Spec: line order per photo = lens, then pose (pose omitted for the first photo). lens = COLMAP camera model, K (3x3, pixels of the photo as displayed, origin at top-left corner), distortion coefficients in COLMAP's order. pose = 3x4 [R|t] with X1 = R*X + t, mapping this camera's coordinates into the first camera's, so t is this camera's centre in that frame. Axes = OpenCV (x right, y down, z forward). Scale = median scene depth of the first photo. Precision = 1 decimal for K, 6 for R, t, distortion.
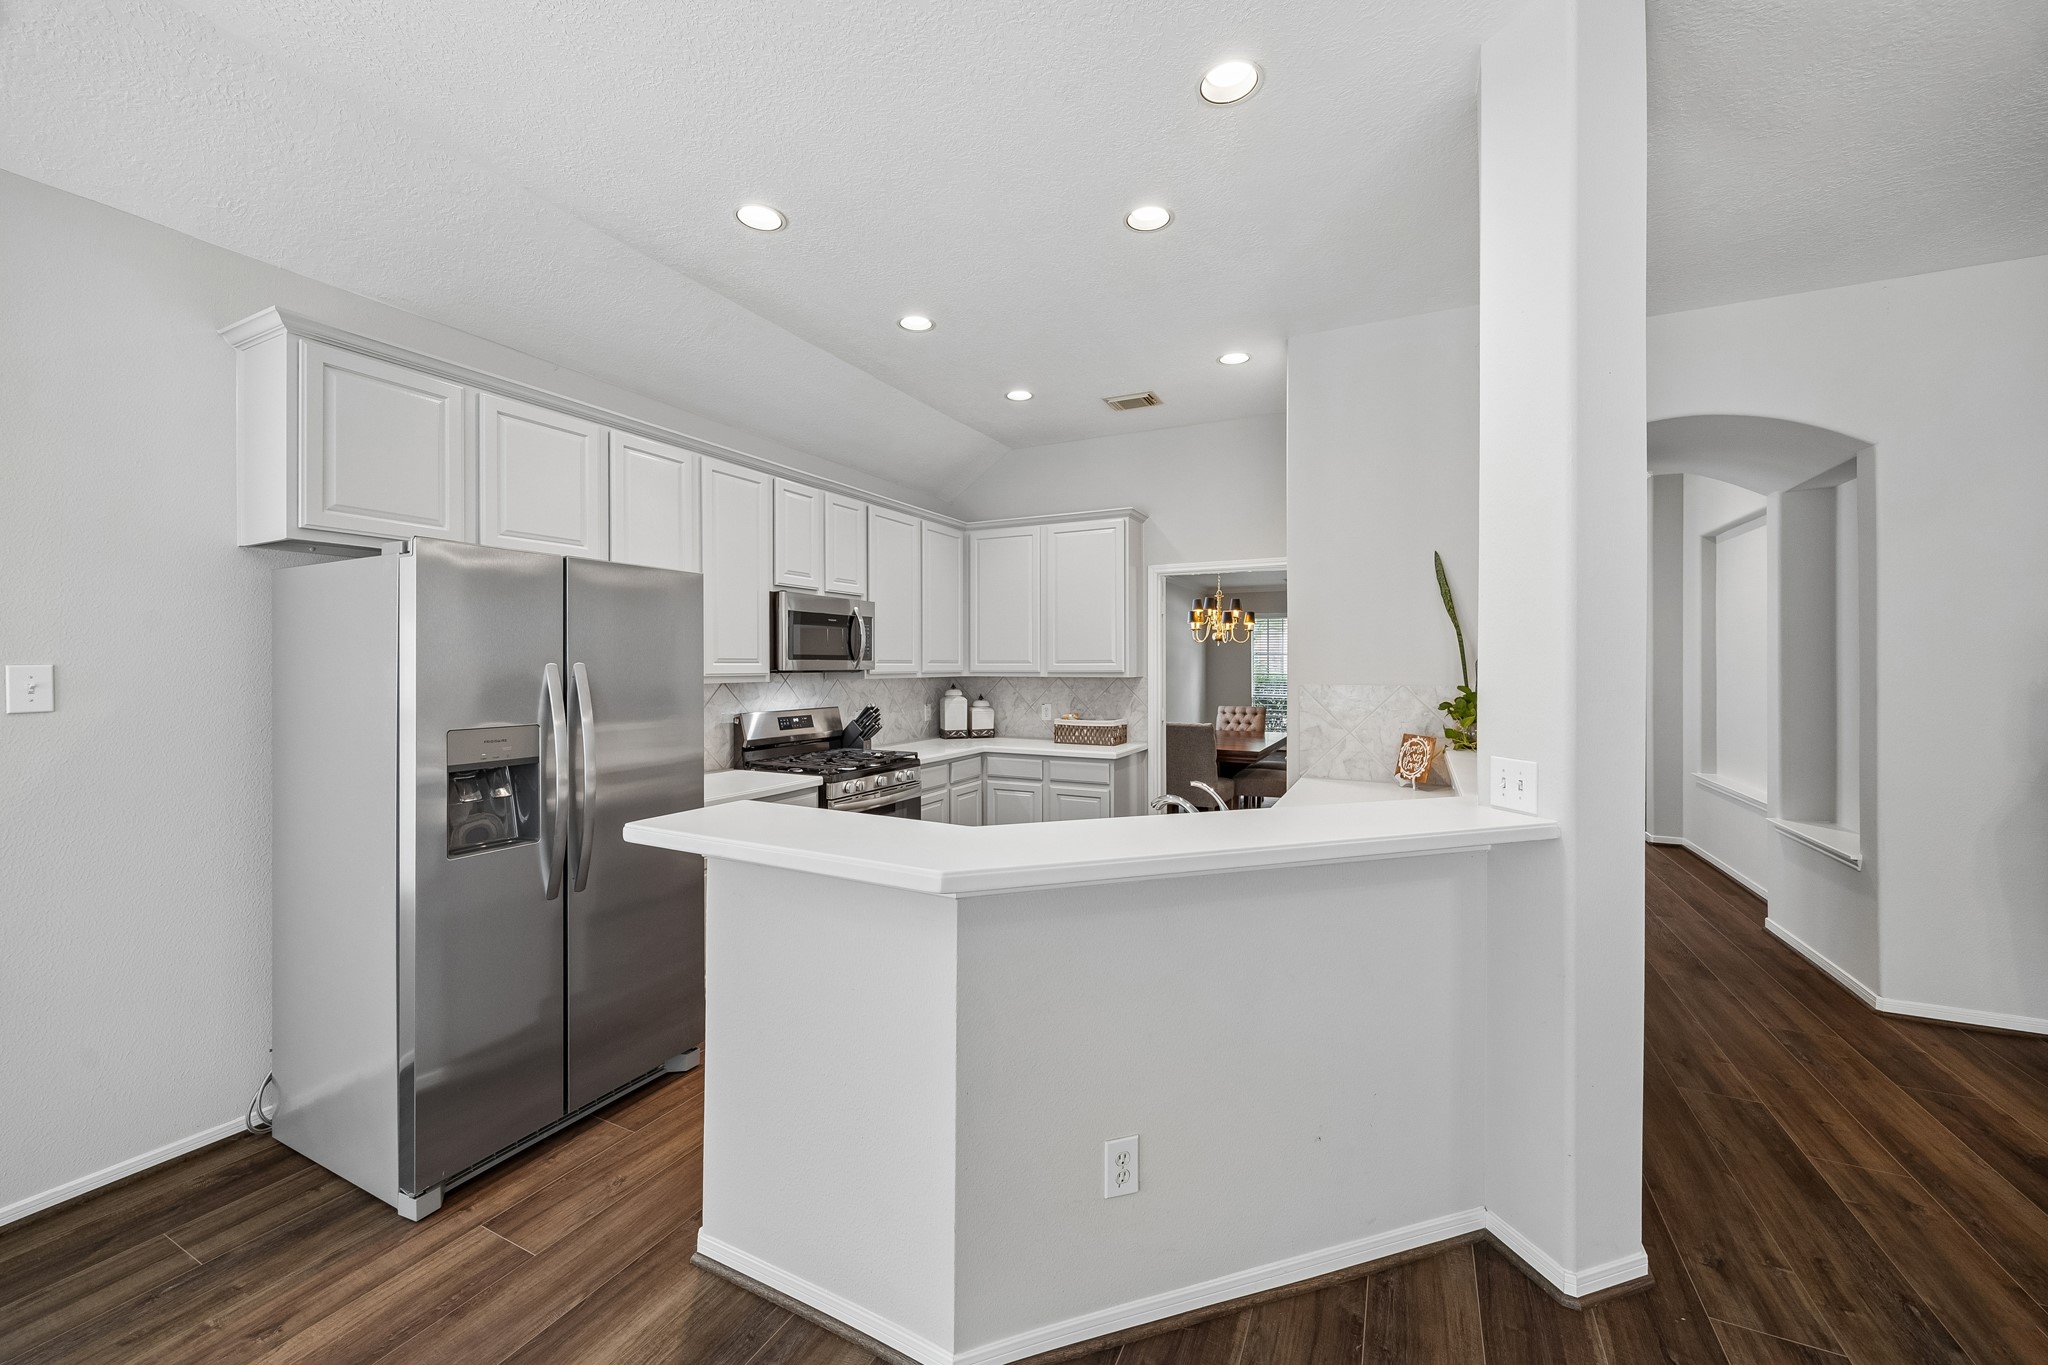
lens RADIAL K [[781.1, 0, 1020.4], [0, 781.1, 668.9], [0, 0, 1]] dist [-0.003706, 0.000167]
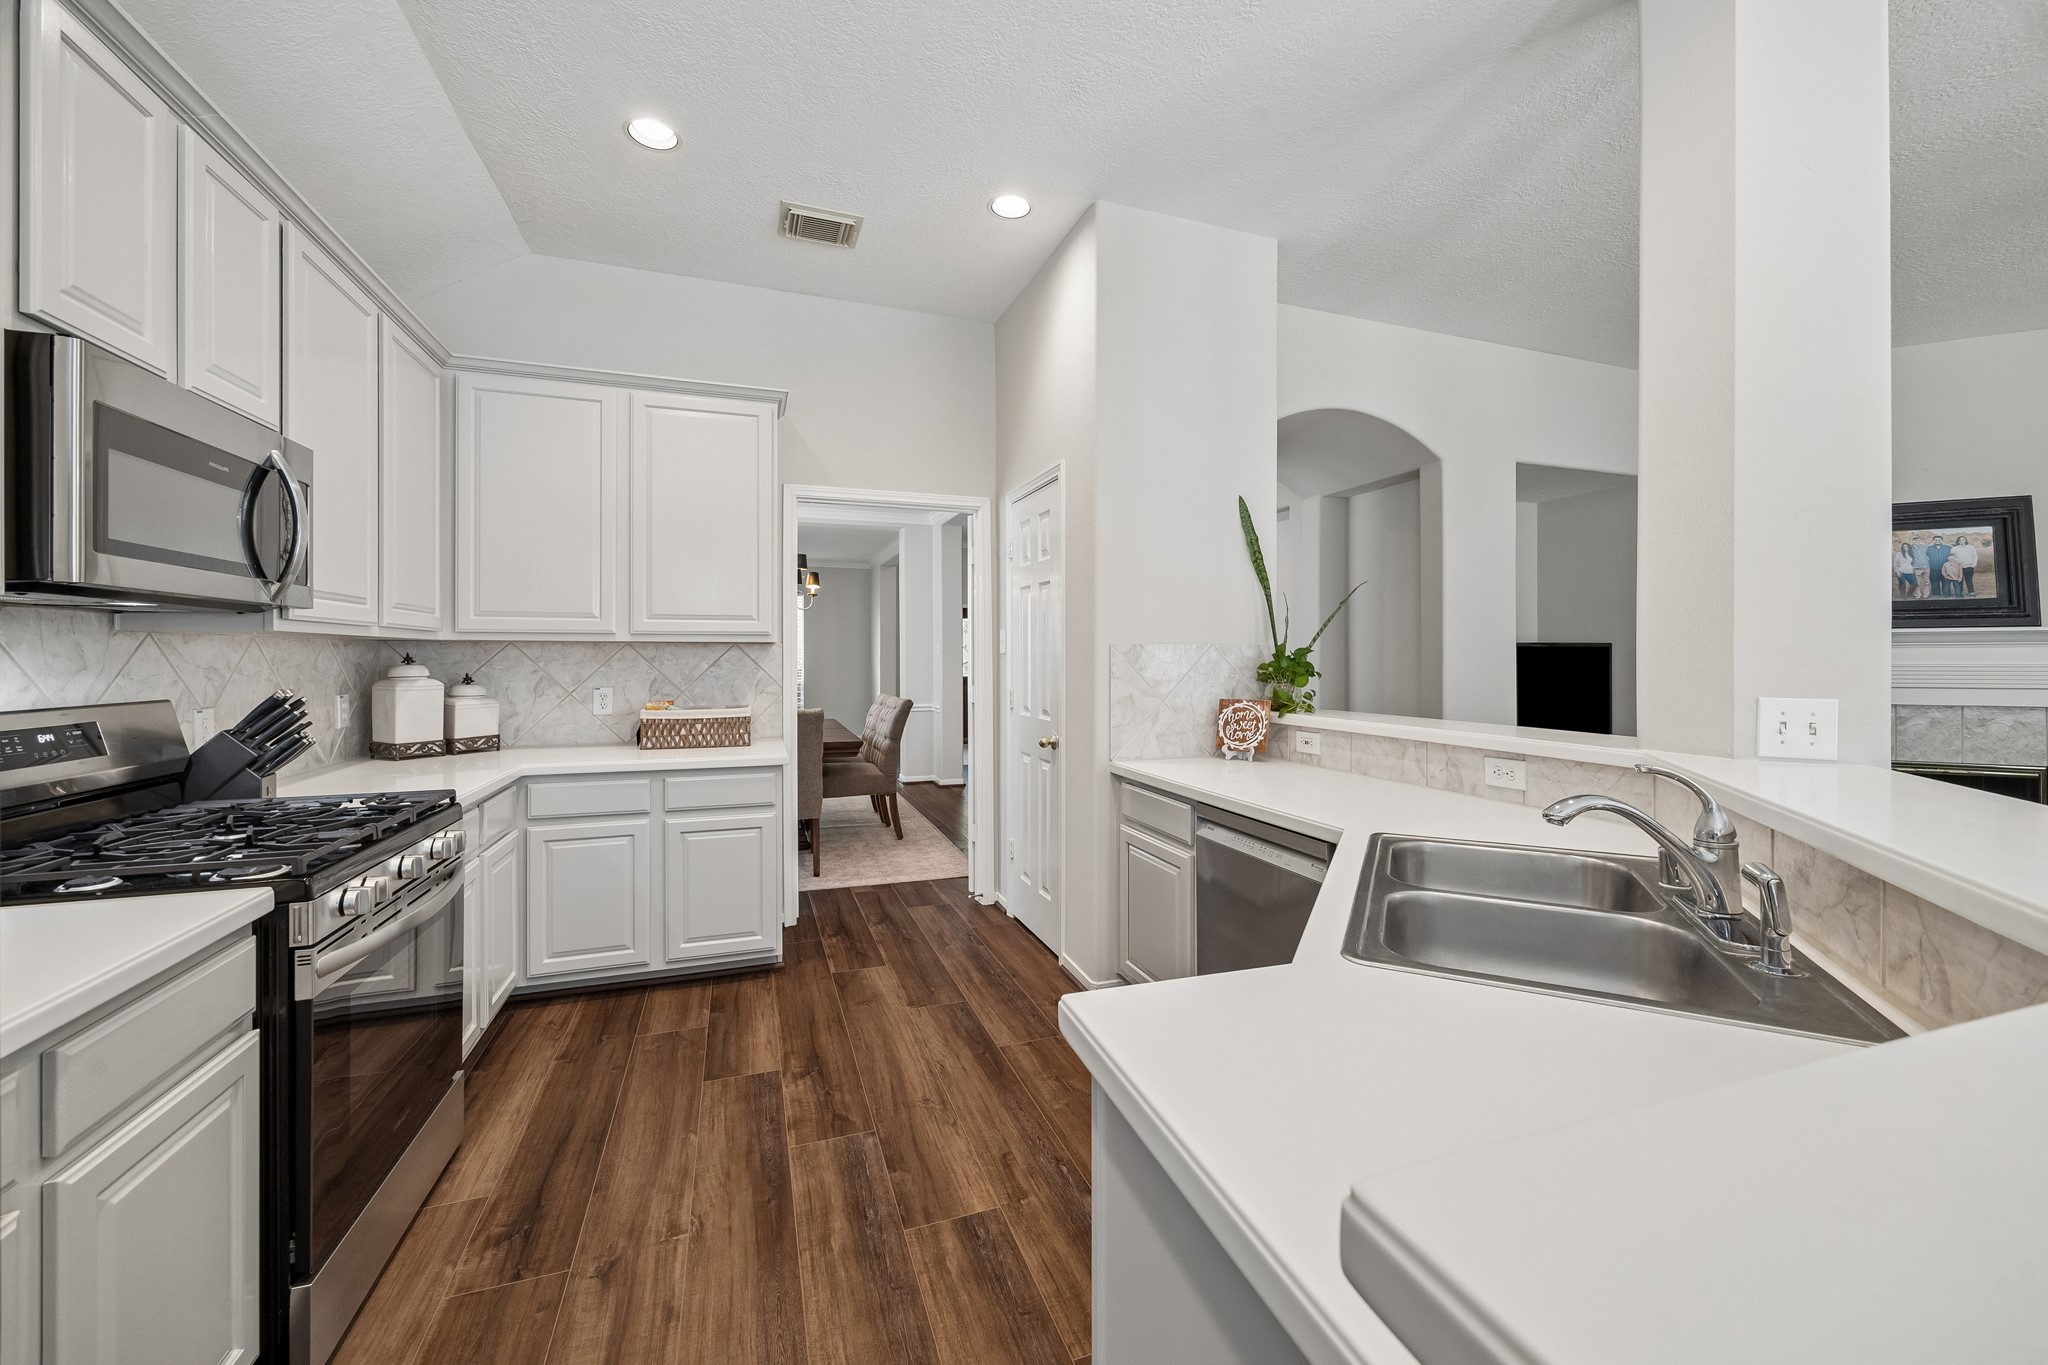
lens RADIAL K [[781.1, 0, 1019.8], [0, 781.1, 661.7], [0, 0, 1]] dist [-0.003706, 0.000167]
pose [[0.689491, -0.002945, 0.724288, -0.208887], [0.001302, 0.999995, 0.002826, 0.026679], [-0.724293, -0.001005, 0.689491, 0.391122]]
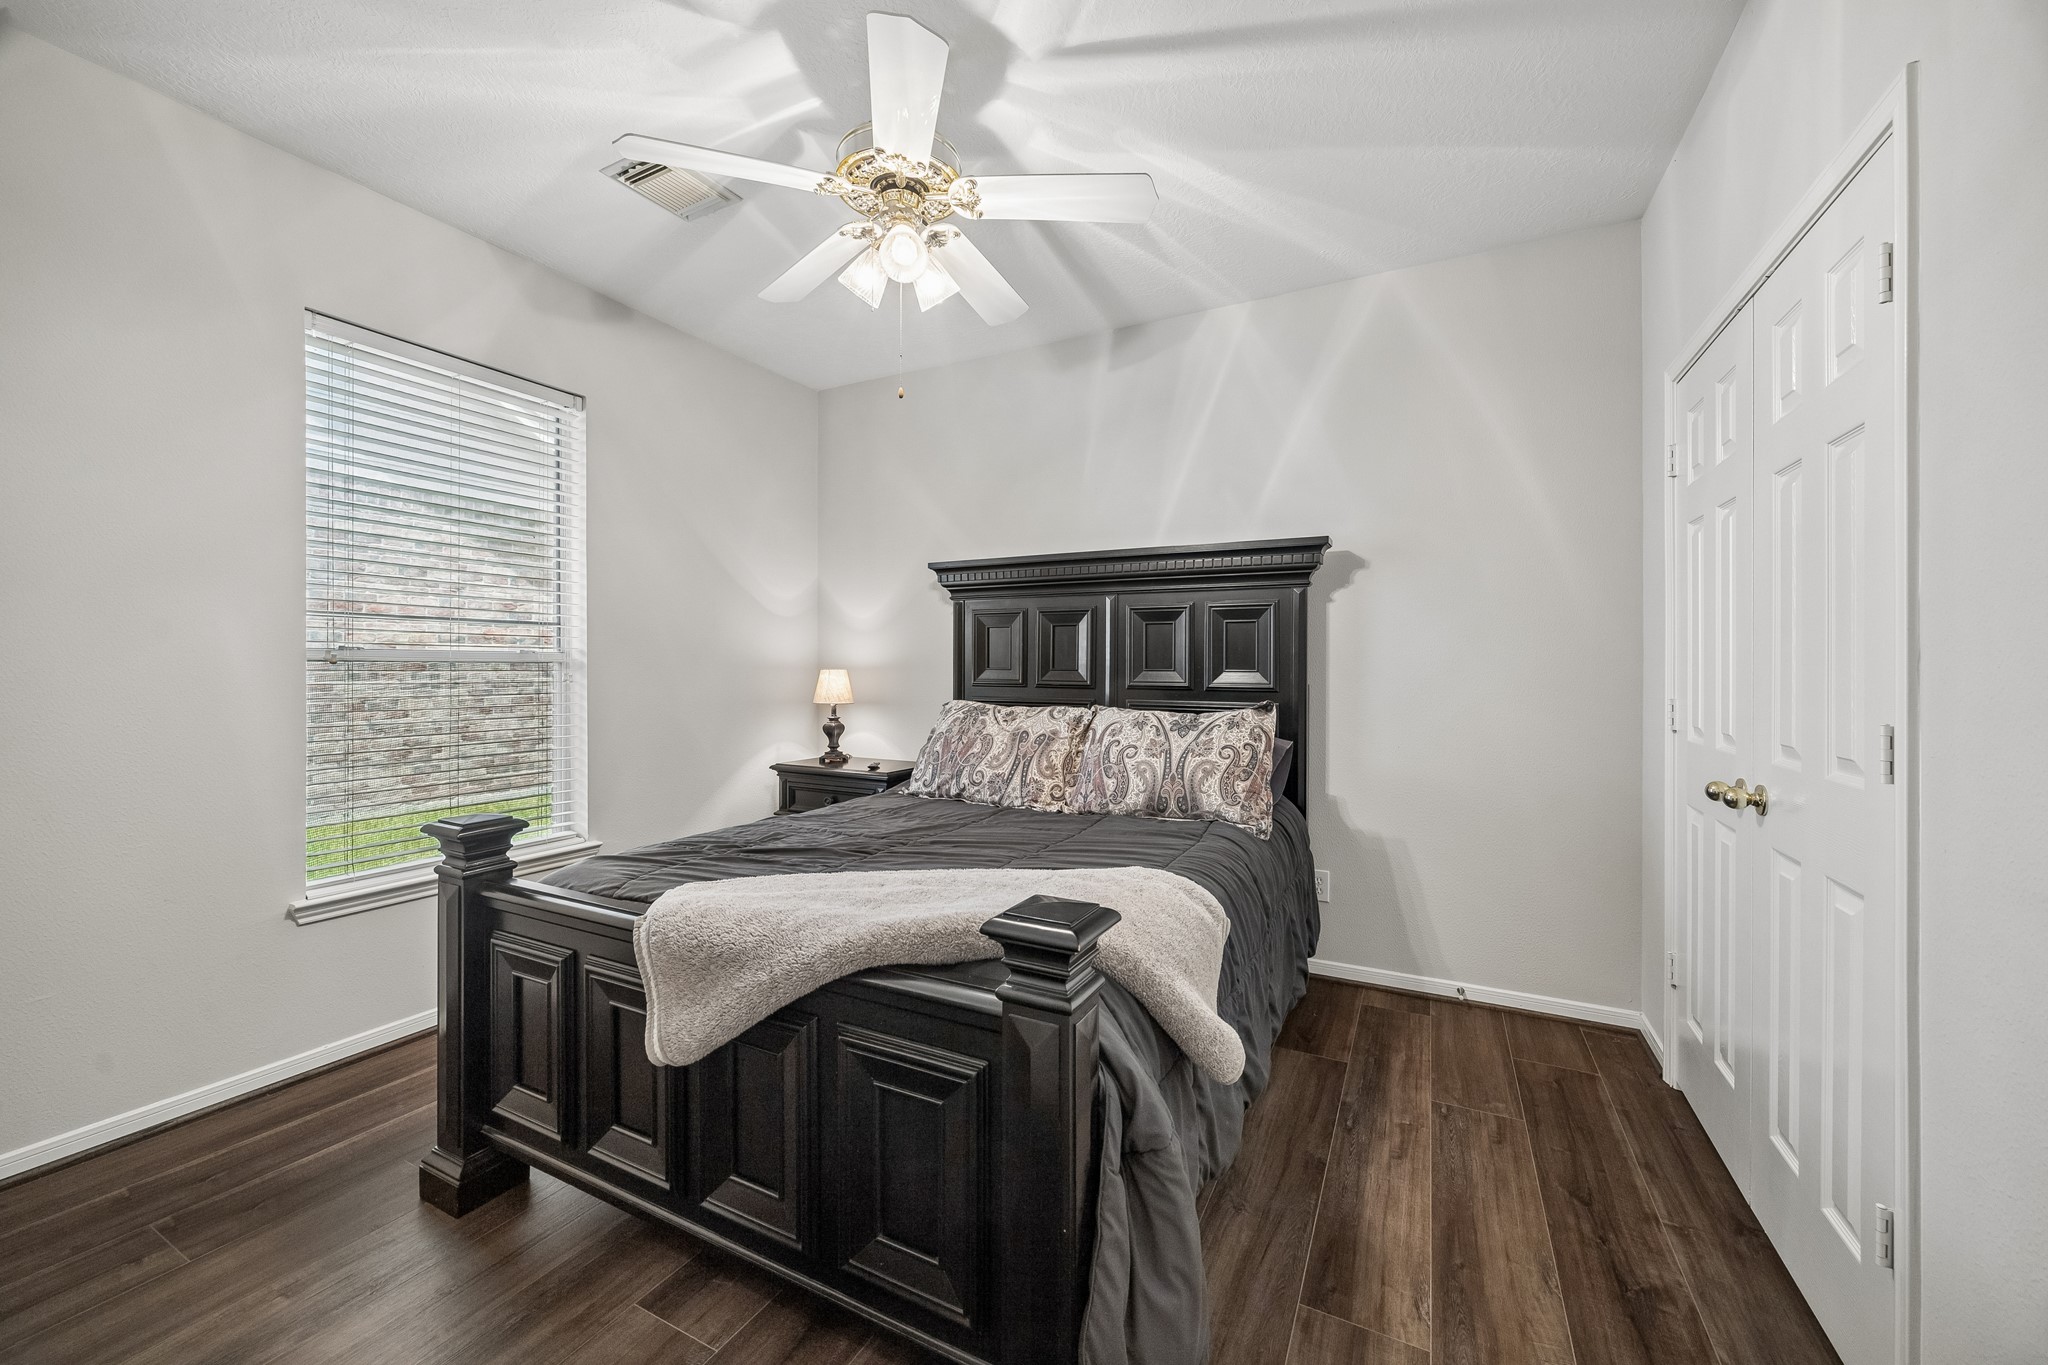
lens RADIAL K [[781.1, 0, 1021.0], [0, 781.1, 669.3], [0, 0, 1]] dist [-0.003706, 0.000167]
pose [[-0.999947, 0.002905, 0.009845, 0.259946], [0.003013, 0.999935, 0.010960, 0.025269], [-0.009812, 0.010989, -0.999891, 1.065628]]
